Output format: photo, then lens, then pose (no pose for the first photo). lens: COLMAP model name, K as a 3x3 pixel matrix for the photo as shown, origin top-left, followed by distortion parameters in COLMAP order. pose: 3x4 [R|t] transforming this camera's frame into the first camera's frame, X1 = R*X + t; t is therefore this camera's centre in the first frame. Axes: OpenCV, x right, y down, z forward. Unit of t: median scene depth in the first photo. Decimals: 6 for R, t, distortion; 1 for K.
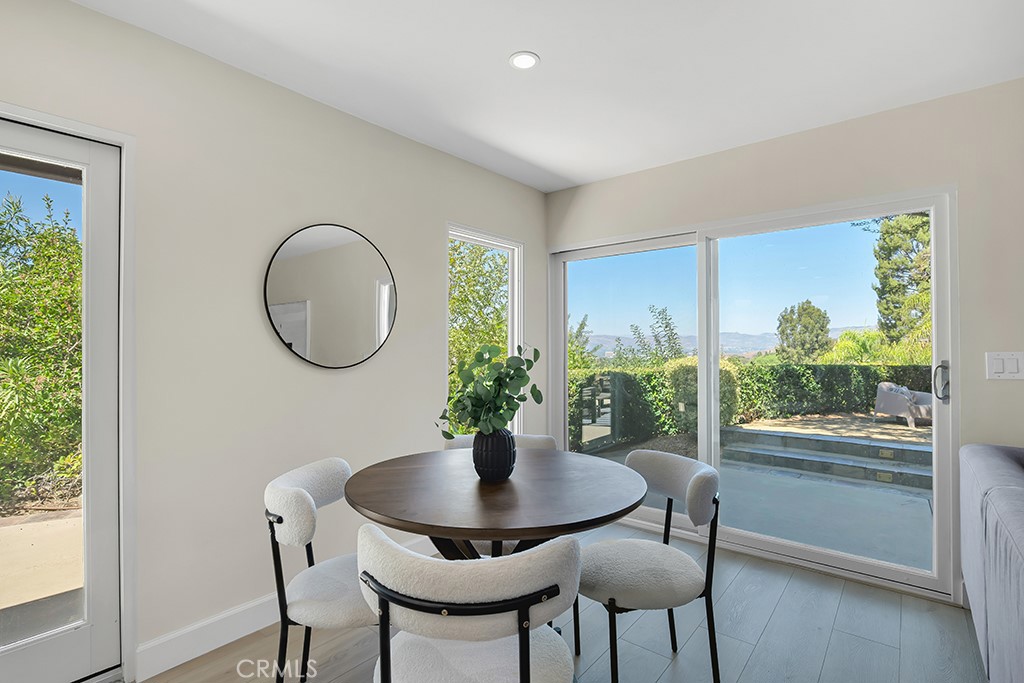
lens RADIAL K [[485.4, 0, 512.2], [0, 485.4, 342.4], [0, 0, 1]] dist [-0.017916, -0.000041]
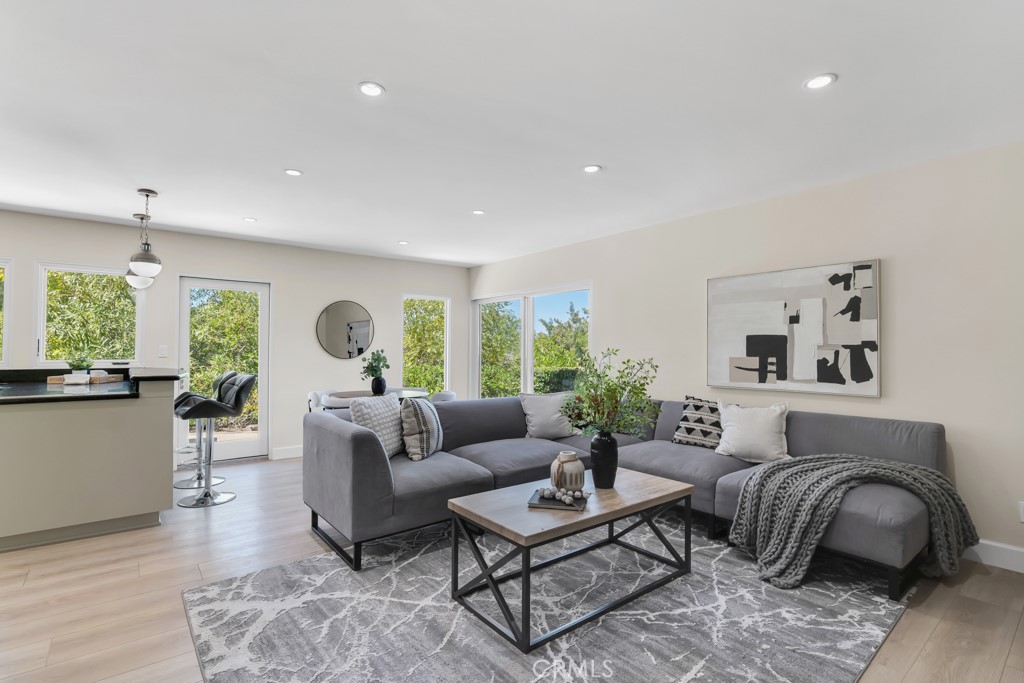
lens RADIAL K [[485.4, 0, 511.9], [0, 485.4, 345.0], [0, 0, 1]] dist [-0.017916, -0.000041]
pose [[0.979339, 0.007144, -0.202099, 0.487593], [-0.007469, 0.999972, -0.000847, -0.011575], [0.202088, 0.002339, 0.979365, -0.634443]]
